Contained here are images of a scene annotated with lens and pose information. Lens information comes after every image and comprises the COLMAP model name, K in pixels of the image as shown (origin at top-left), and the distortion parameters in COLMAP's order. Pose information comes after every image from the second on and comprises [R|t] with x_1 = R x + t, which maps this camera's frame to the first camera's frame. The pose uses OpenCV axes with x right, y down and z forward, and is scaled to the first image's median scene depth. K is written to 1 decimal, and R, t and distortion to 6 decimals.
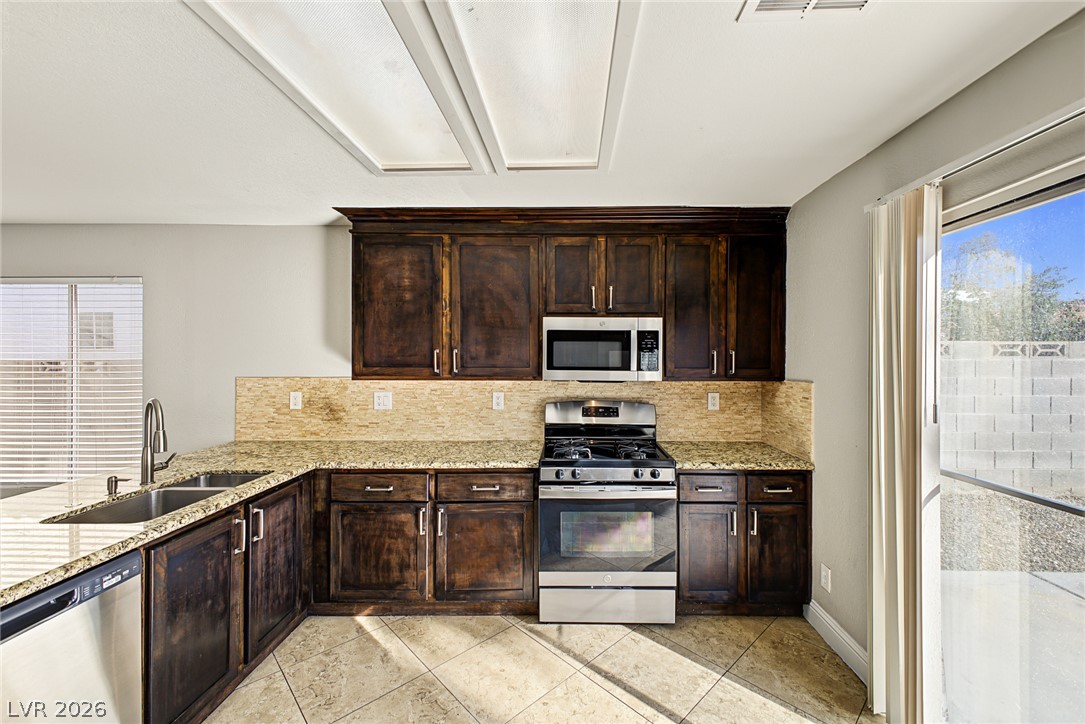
lens RADIAL K [[443.0, 0, 563.0], [0, 443.0, 358.8], [0, 0, 1]] dist [0.001140, 0.000041]
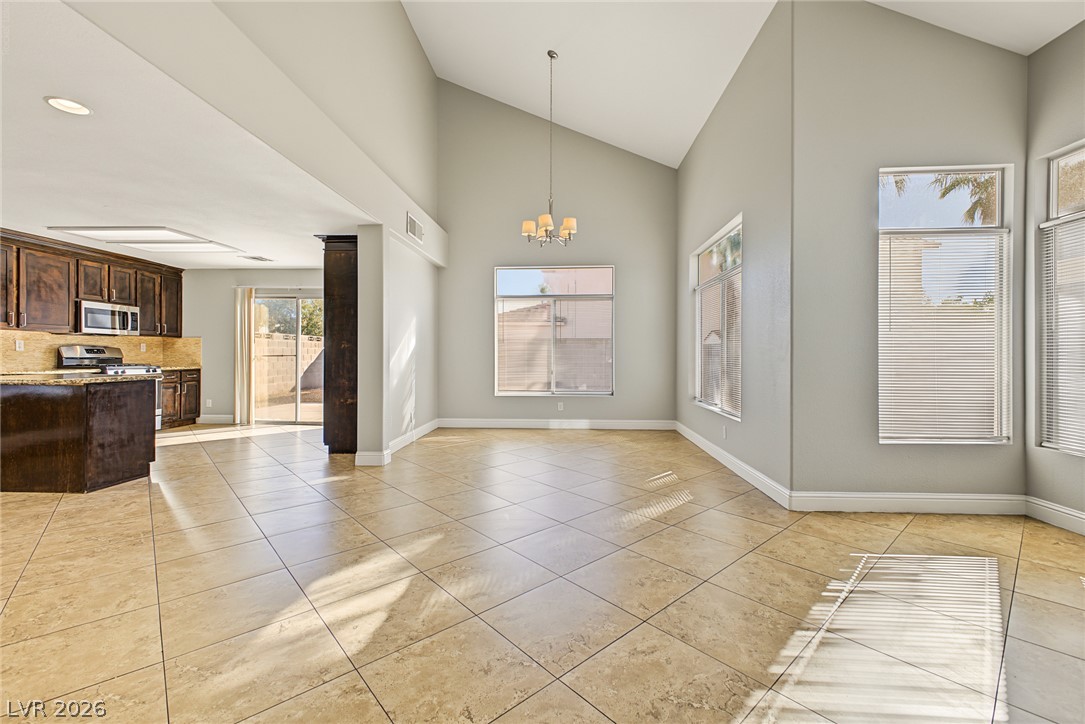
lens RADIAL K [[444.4, 0, 540.1], [0, 444.4, 354.6], [0, 0, 1]] dist [-0.000680, -0.000090]
pose [[0.040558, -0.001537, 0.999176, -1.910361], [0.004392, 0.999989, 0.001360, 0.150809], [-0.999168, 0.004333, 0.040565, -1.109389]]
